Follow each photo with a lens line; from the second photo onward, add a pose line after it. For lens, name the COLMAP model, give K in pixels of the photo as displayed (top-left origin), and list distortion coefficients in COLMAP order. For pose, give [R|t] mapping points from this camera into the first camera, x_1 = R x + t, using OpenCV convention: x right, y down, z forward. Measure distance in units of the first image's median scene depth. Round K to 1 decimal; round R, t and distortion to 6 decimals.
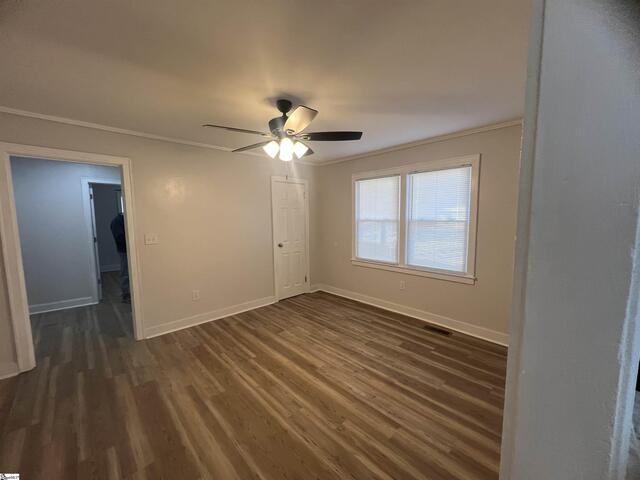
lens RADIAL K [[256.5, 0, 321.5], [0, 256.5, 241.4], [0, 0, 1]] dist [-0.001553, -0.000164]
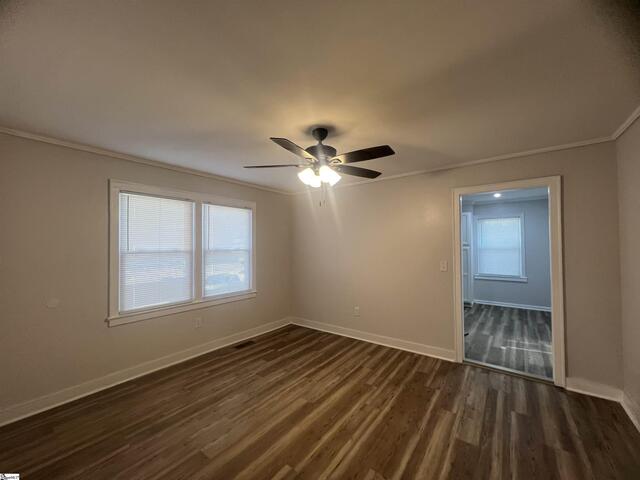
lens RADIAL K [[258.2, 0, 321.0], [0, 258.2, 240.8], [0, 0, 1]] dist [-0.001534, -0.000146]
pose [[-0.169291, 0.026343, 0.985214, -0.869326], [0.105197, 0.994415, -0.008513, -0.081211], [-0.979936, 0.102201, -0.171117, 0.931485]]
